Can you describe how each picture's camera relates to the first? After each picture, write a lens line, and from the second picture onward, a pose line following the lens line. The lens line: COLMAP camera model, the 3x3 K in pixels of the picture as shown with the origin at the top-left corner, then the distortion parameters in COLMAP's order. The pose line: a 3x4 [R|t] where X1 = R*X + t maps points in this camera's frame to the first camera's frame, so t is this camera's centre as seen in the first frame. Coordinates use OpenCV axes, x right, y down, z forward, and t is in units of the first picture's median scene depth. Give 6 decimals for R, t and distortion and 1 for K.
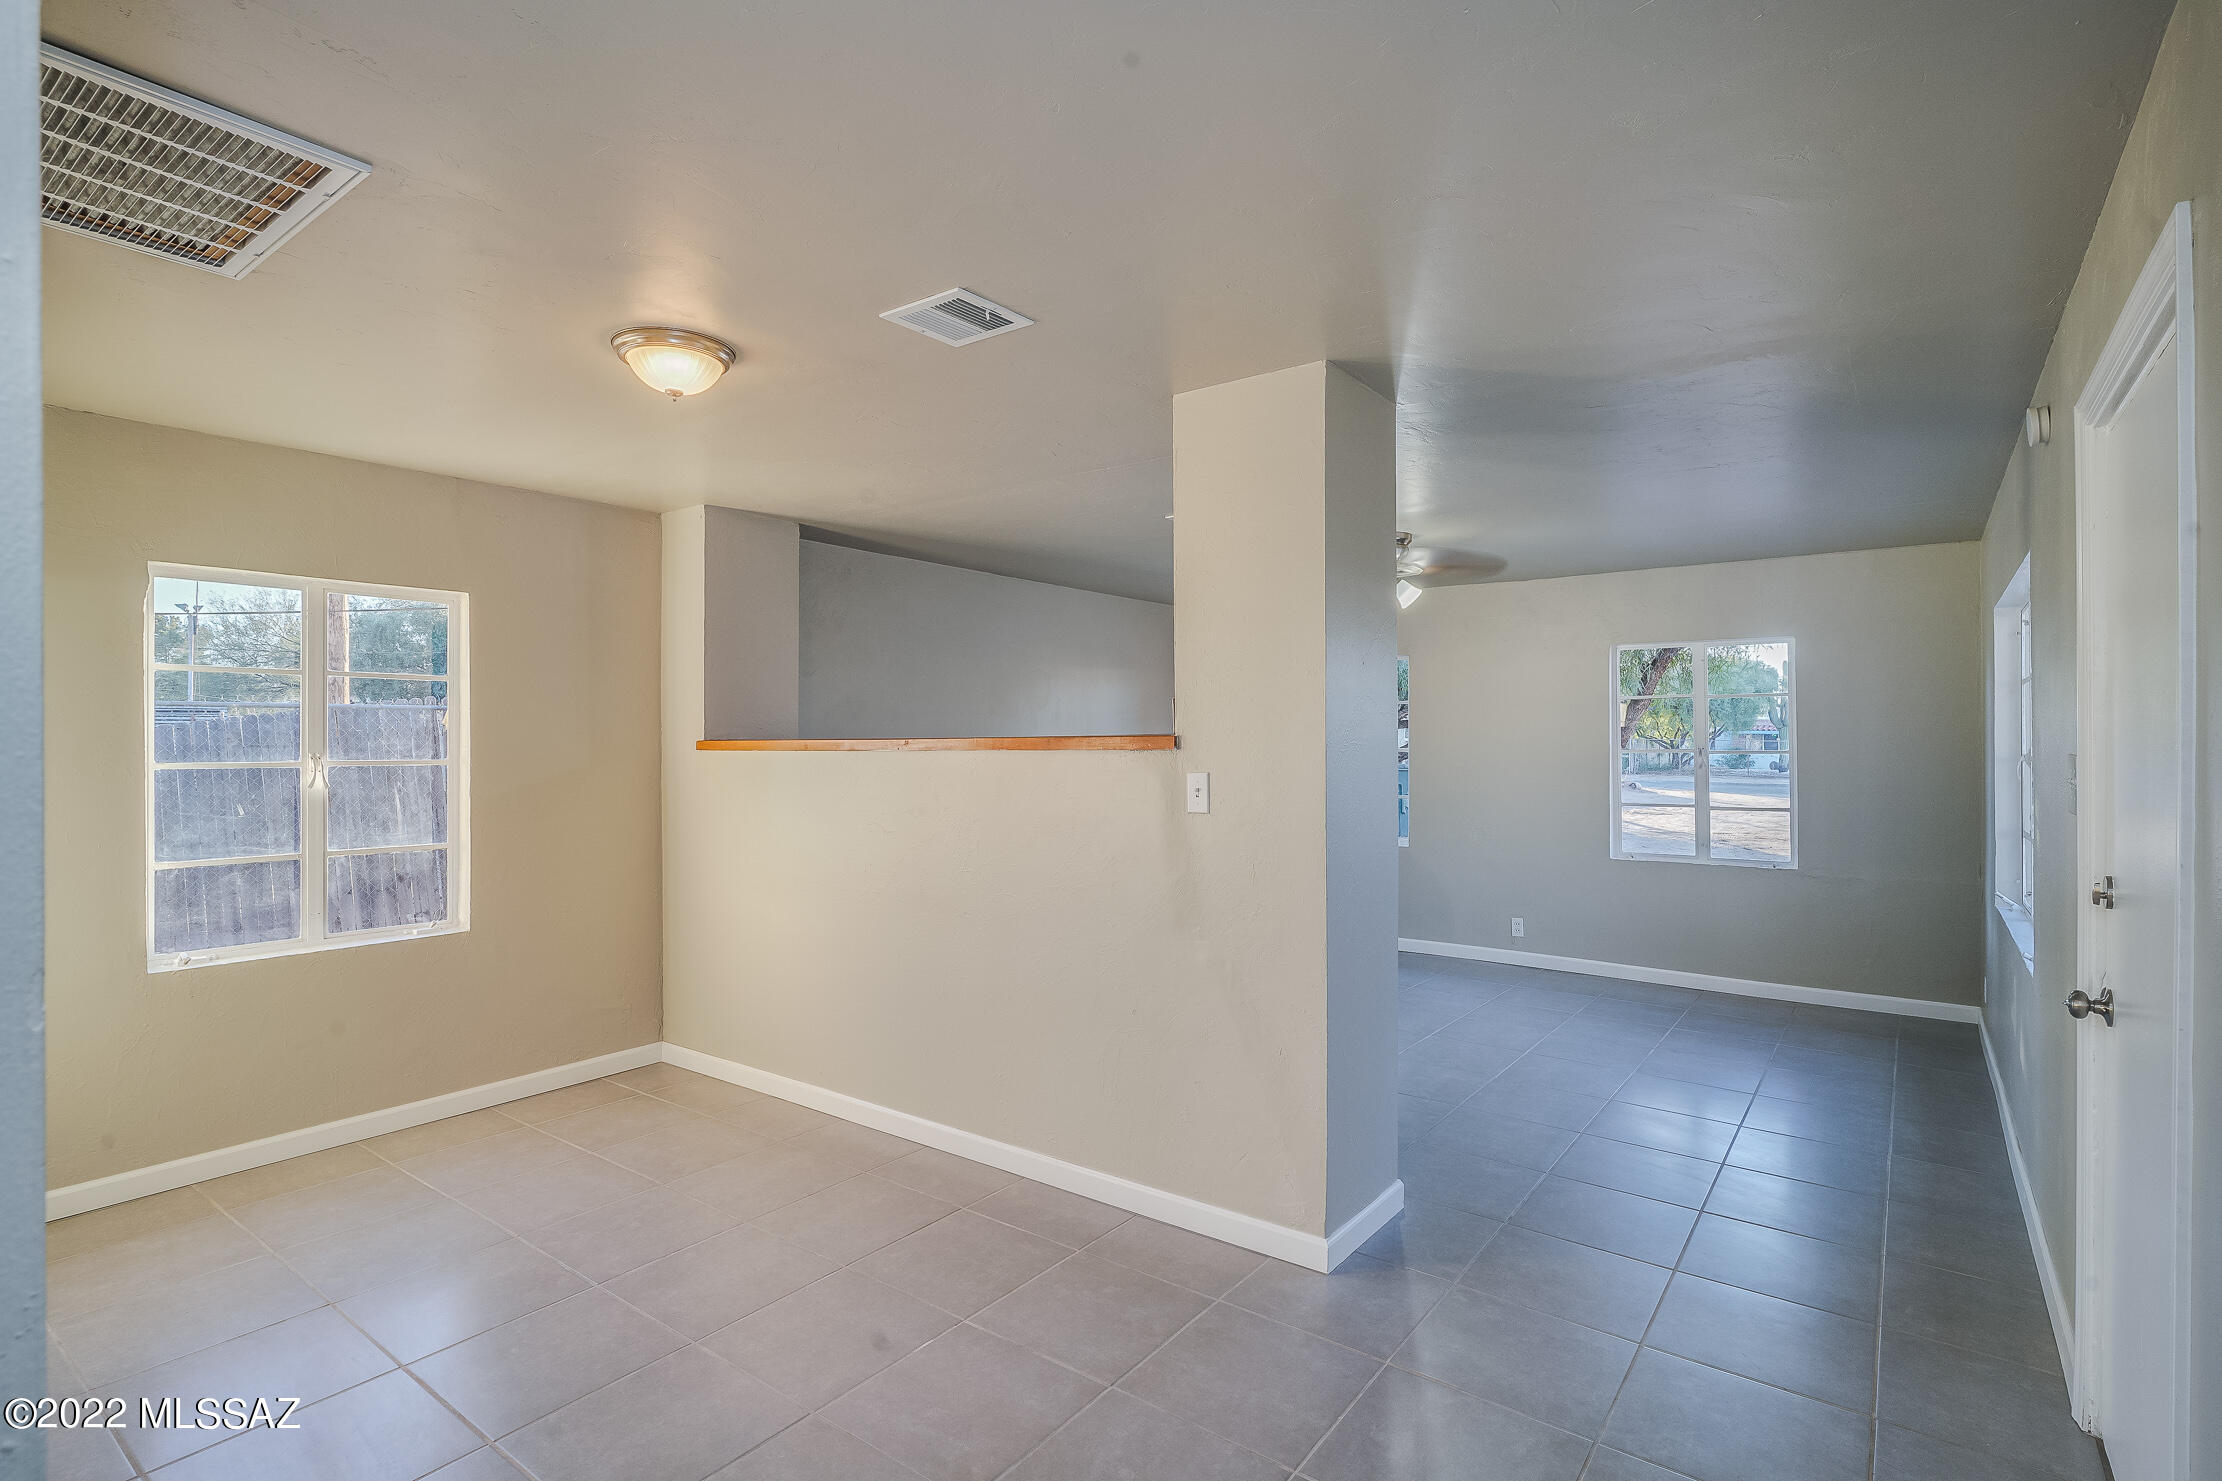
lens RADIAL K [[1068.8, 0, 1114.6], [0, 1068.8, 739.9], [0, 0, 1]] dist [-0.001258, -0.000803]
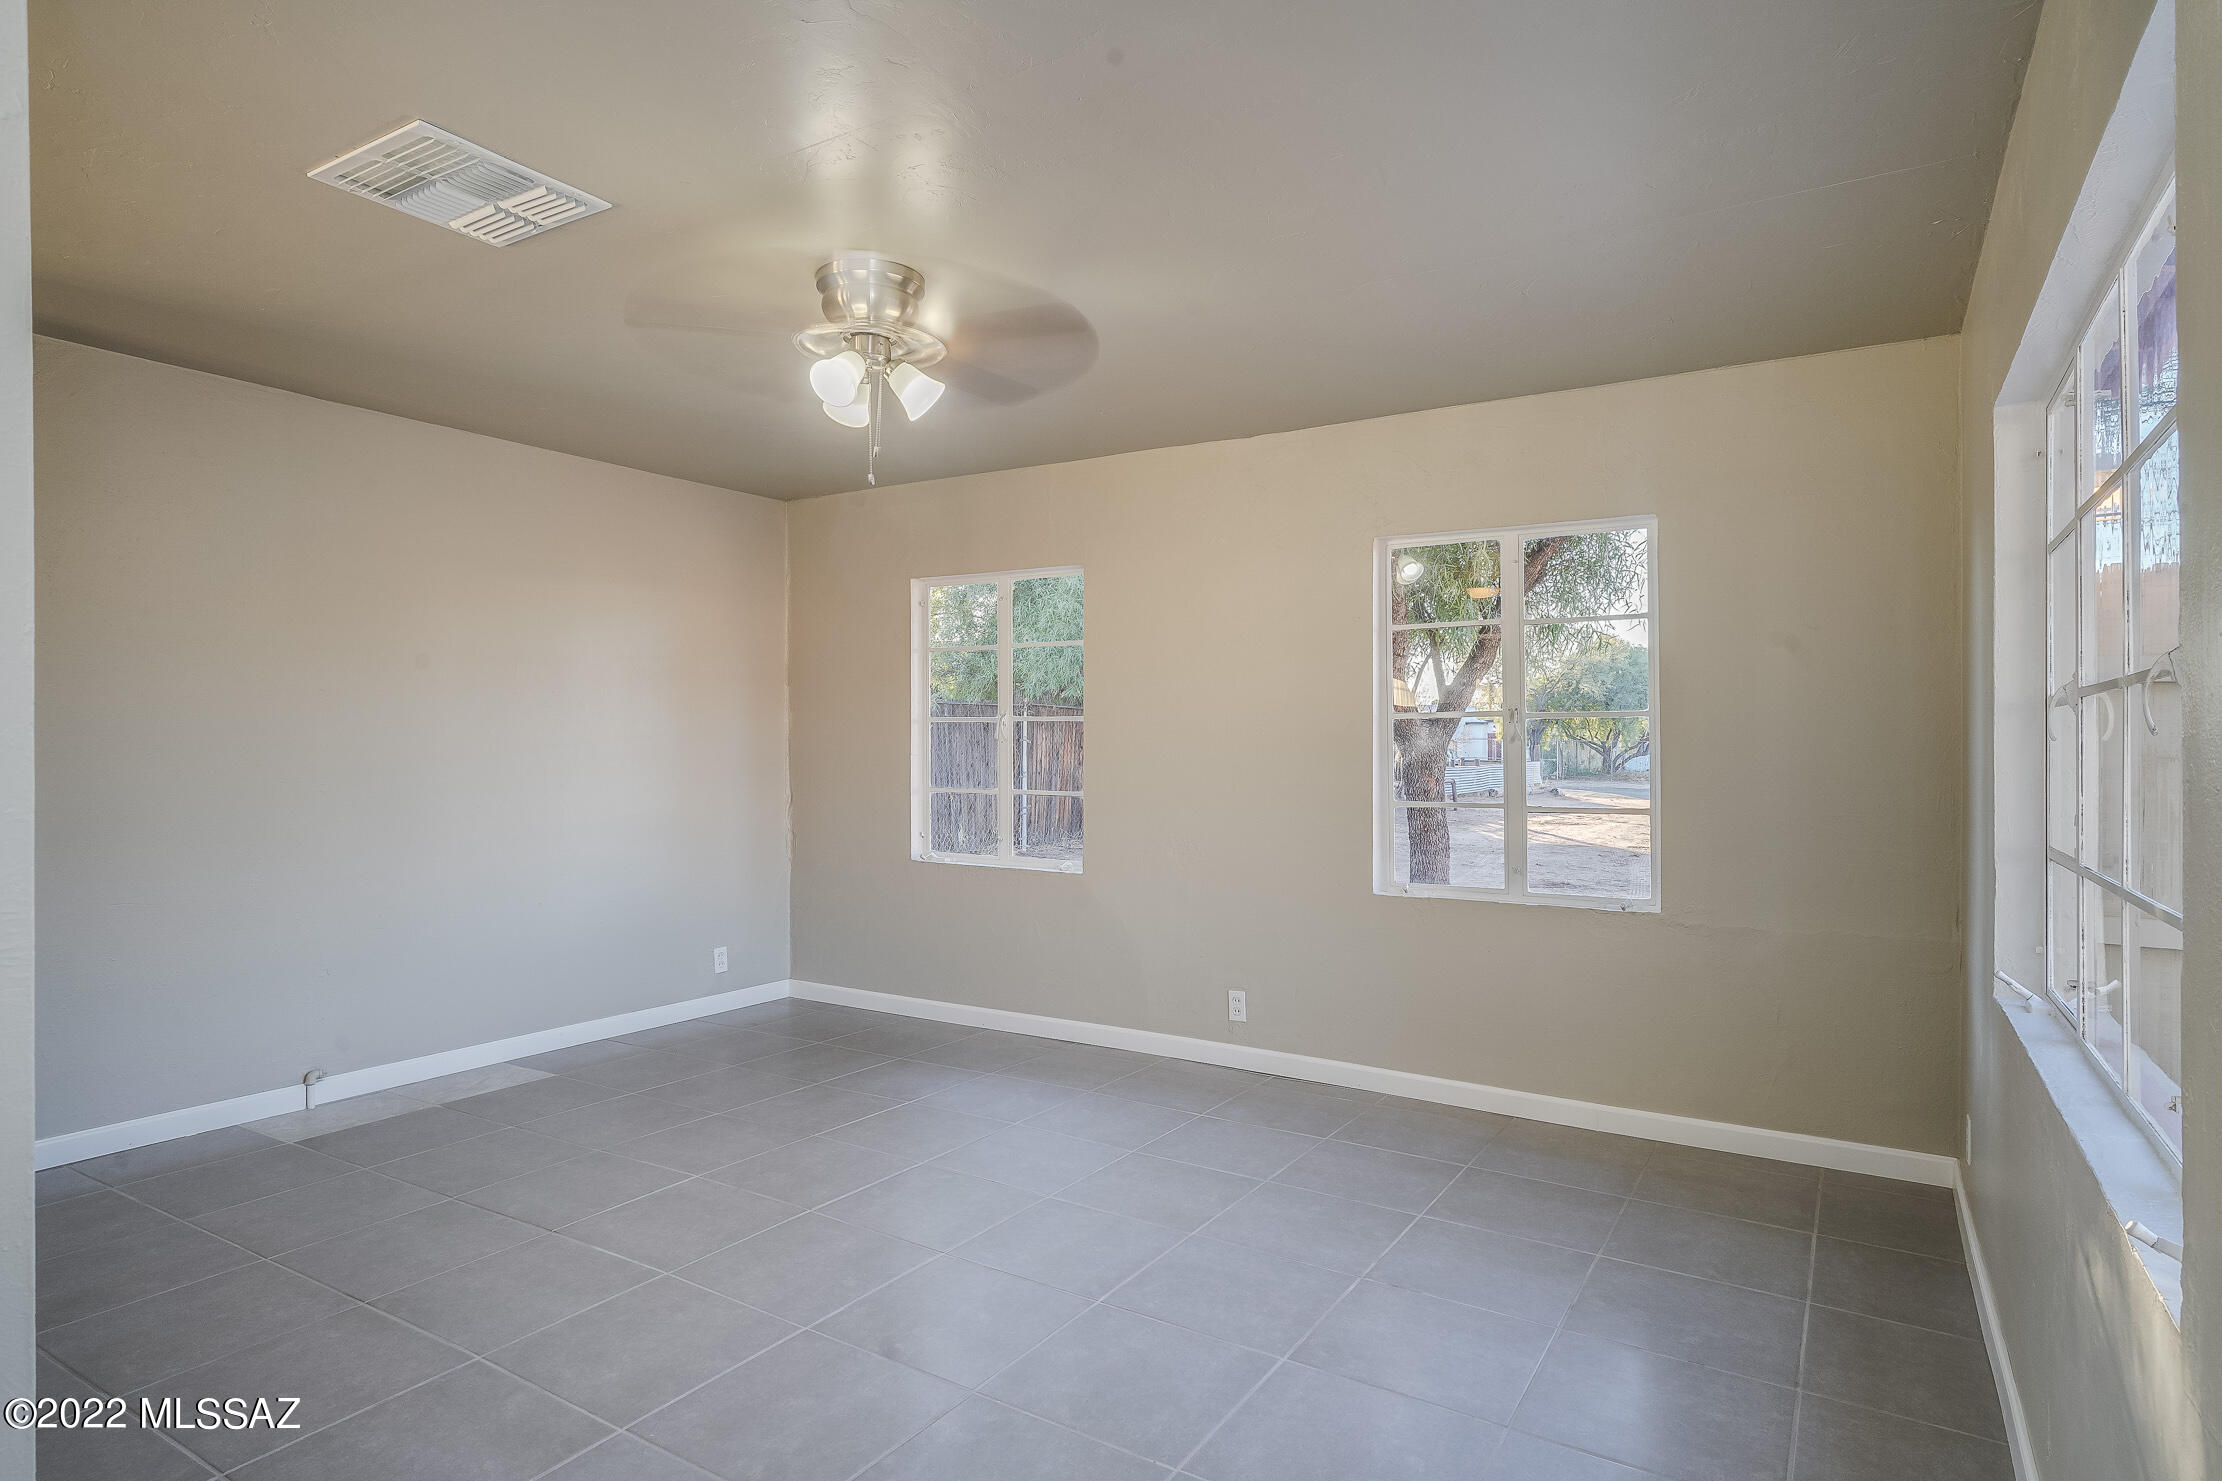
lens RADIAL K [[1181.7, 0, 1121.7], [0, 1181.7, 744.2], [0, 0, 1]] dist [-0.002410, -0.001042]
pose [[0.996459, 0.003435, 0.084006, 0.289473], [-0.003464, 0.999994, 0.000208, 0.029329], [-0.084004, -0.000498, 0.996465, 0.378568]]
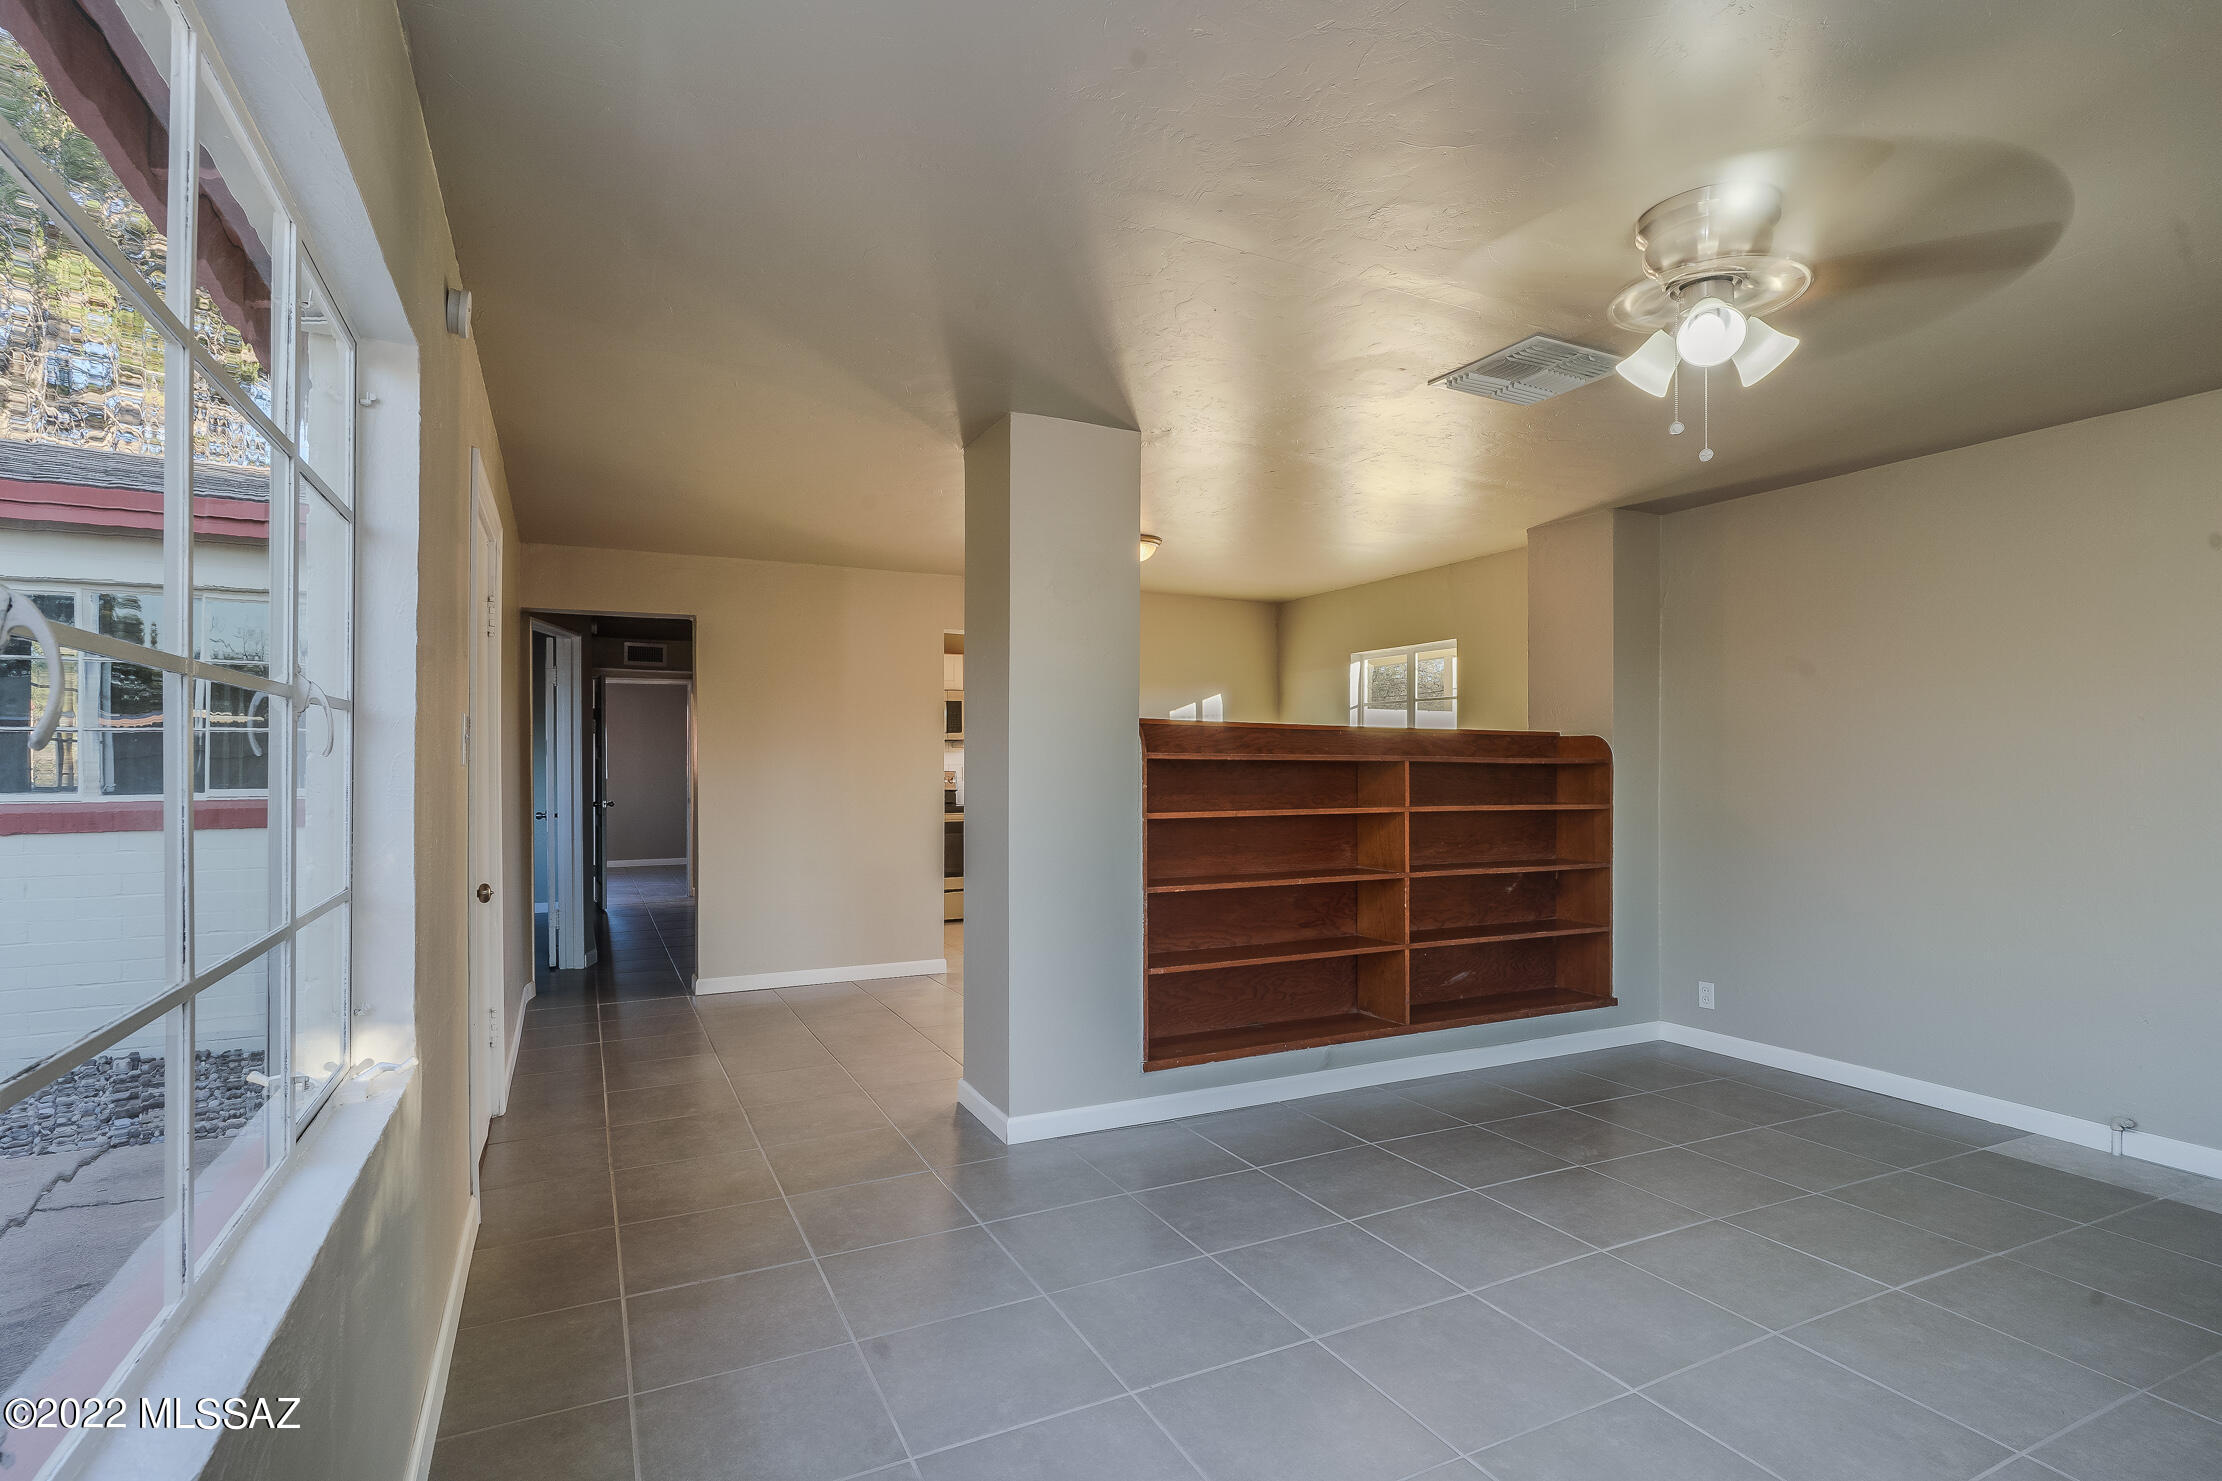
lens RADIAL K [[1103.6, 0, 1131.3], [0, 1103.6, 753.9], [0, 0, 1]] dist [0.000934, -0.000014]
pose [[-0.442479, -0.007970, -0.896744, 0.792858], [-0.003215, 0.999968, -0.007301, 0.026354], [0.896773, -0.000347, -0.442490, 1.044895]]
